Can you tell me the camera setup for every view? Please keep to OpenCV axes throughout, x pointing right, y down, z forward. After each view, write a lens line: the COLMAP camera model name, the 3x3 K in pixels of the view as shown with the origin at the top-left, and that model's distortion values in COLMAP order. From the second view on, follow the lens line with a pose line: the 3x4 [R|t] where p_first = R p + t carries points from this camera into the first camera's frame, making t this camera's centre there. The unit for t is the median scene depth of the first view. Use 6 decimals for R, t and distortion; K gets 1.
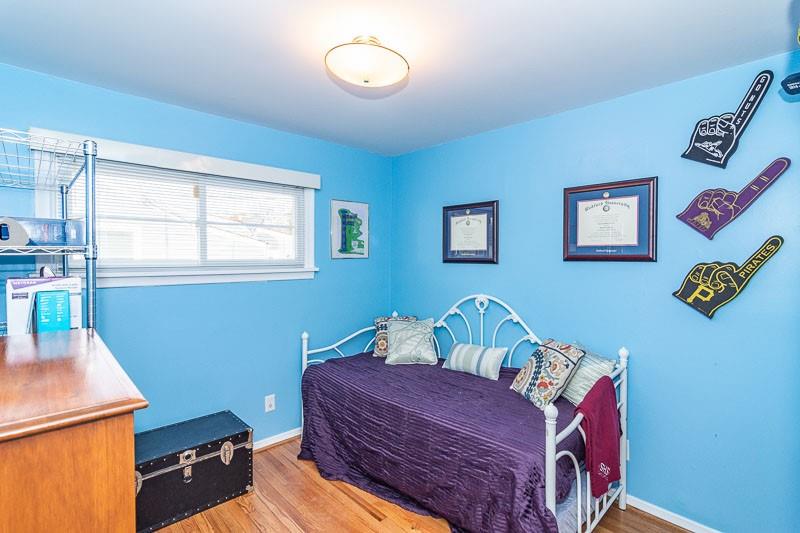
lens RADIAL K [[388.8, 0, 398.1], [0, 388.8, 264.3], [0, 0, 1]] dist [-0.006640, -0.004370]
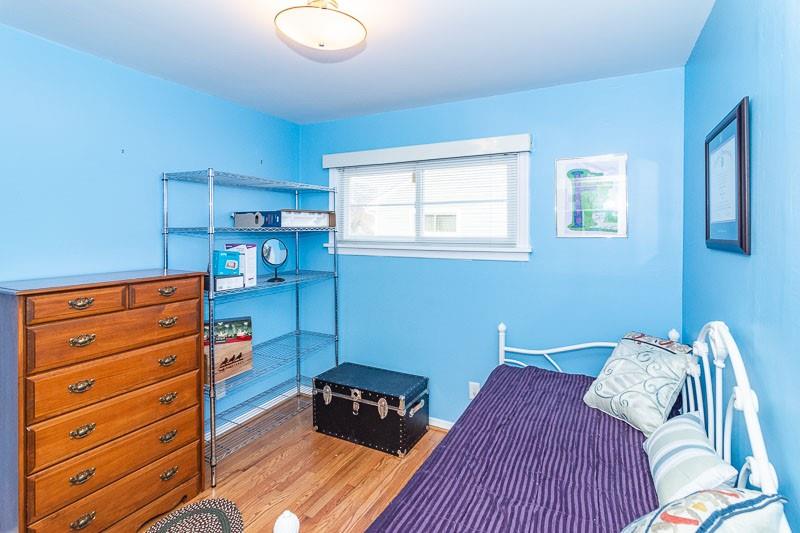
lens RADIAL K [[388.8, 0, 390.2], [0, 388.8, 229.5], [0, 0, 1]] dist [-0.006640, -0.004370]
pose [[0.324938, -0.005445, -0.945720, 0.484347], [-0.023650, 0.999624, -0.013881, -0.012586], [0.945440, 0.026877, 0.324687, 0.489517]]
